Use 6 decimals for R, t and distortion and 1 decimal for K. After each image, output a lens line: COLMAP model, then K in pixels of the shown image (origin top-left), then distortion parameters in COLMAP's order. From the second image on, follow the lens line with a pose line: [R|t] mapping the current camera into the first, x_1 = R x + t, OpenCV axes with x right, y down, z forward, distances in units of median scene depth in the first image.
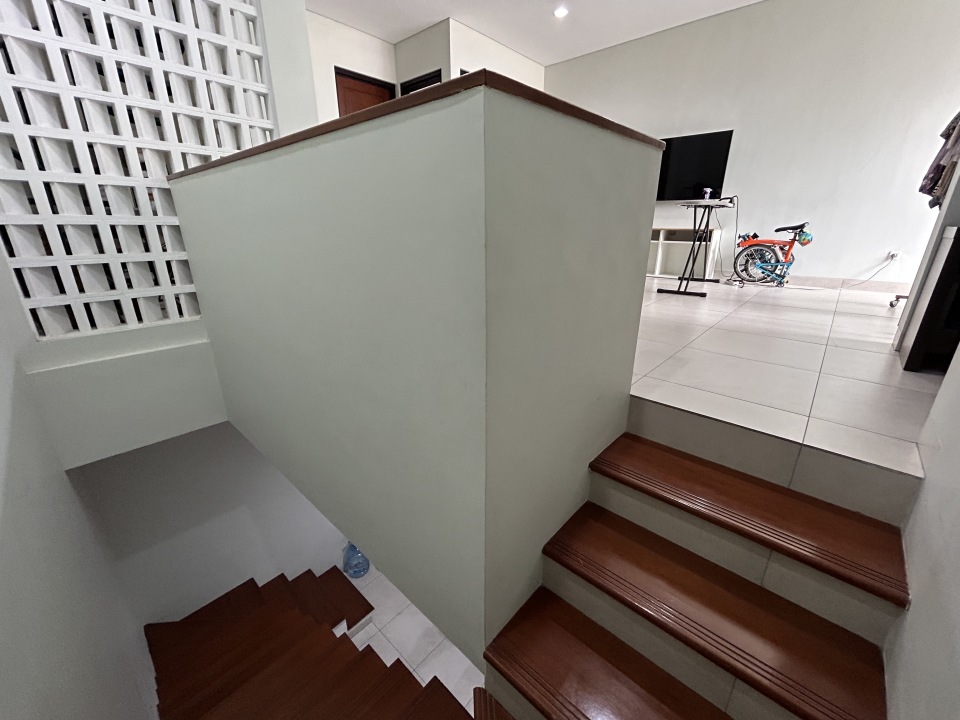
lens RADIAL K [[390.7, 0, 480.0], [0, 390.7, 360.0], [0, 0, 1]] dist [0.006409, 0.000134]
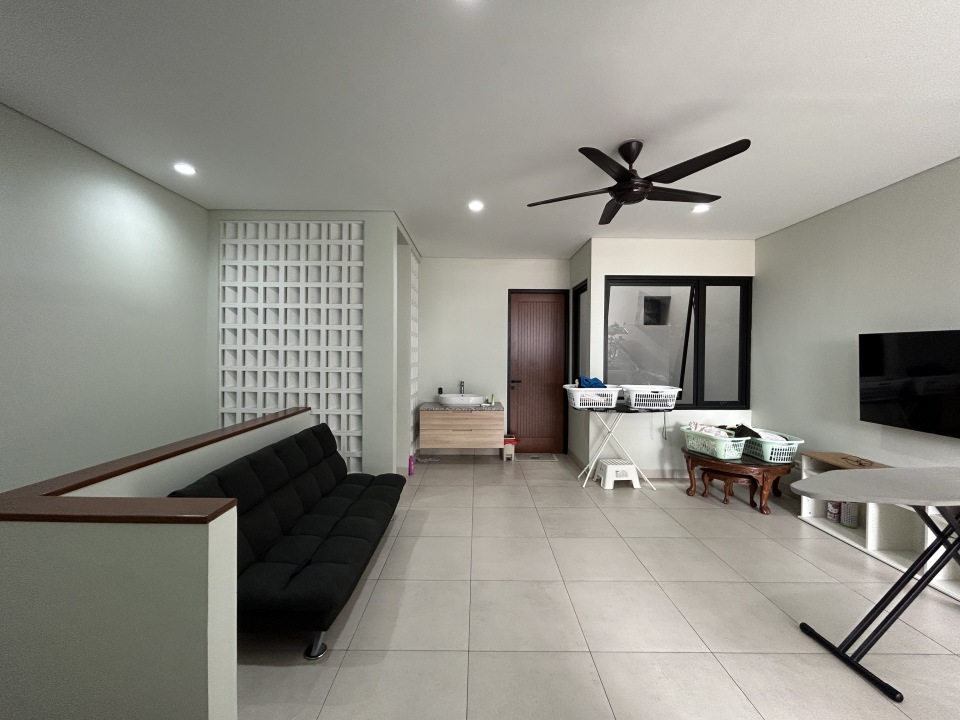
lens RADIAL K [[390.7, 0, 480.0], [0, 390.7, 360.0], [0, 0, 1]] dist [0.006409, 0.000134]
pose [[0.676665, 0.017012, -0.736094, 0.488228], [-0.249281, 0.945986, -0.207292, -0.266331], [0.692808, 0.323761, 0.644357, 0.219611]]
